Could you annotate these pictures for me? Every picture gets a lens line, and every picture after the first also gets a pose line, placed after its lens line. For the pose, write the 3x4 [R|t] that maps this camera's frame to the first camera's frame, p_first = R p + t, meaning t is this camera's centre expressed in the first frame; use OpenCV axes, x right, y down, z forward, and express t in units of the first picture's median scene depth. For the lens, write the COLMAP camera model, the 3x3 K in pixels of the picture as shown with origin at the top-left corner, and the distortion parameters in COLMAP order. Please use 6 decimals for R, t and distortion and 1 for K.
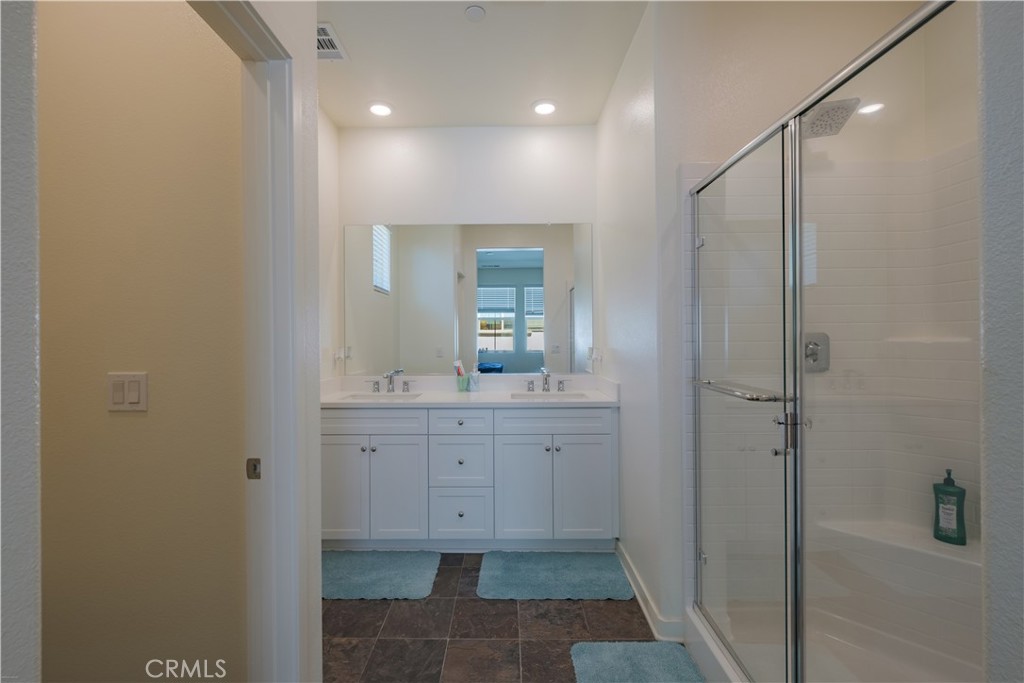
lens RADIAL K [[452.3, 0, 506.3], [0, 452.3, 337.7], [0, 0, 1]] dist [-0.000567, -0.000901]
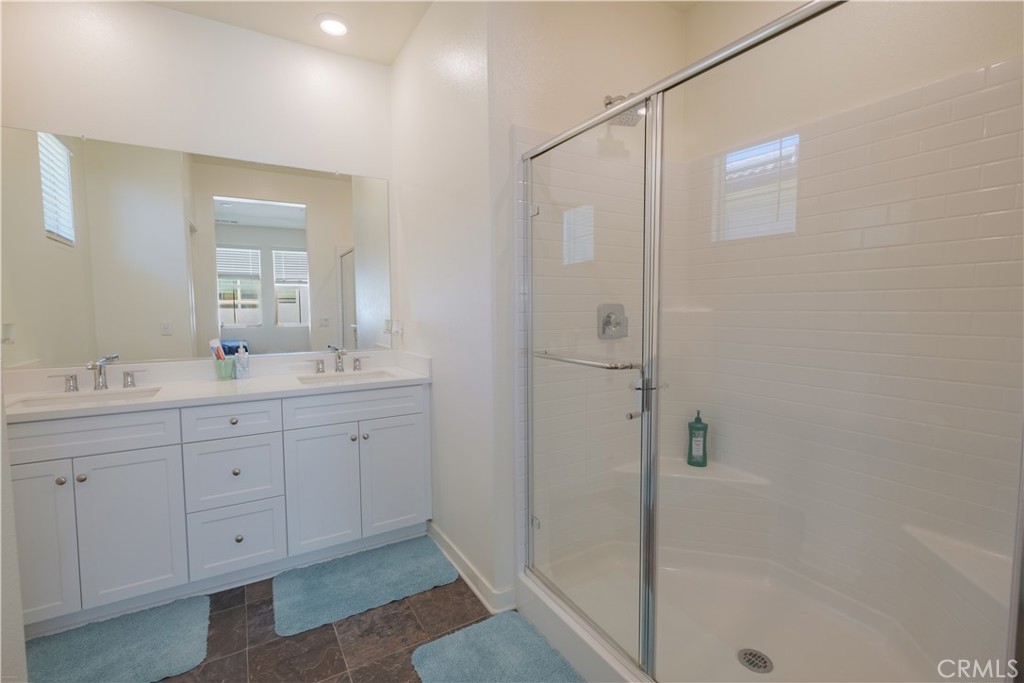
lens RADIAL K [[452.3, 0, 512.3], [0, 452.3, 338.5], [0, 0, 1]] dist [-0.000567, -0.000901]
pose [[0.855264, -0.034971, 0.517010, -0.093617], [0.001848, 0.997920, 0.064442, 0.001533], [-0.518189, -0.054159, 0.853550, 0.127389]]
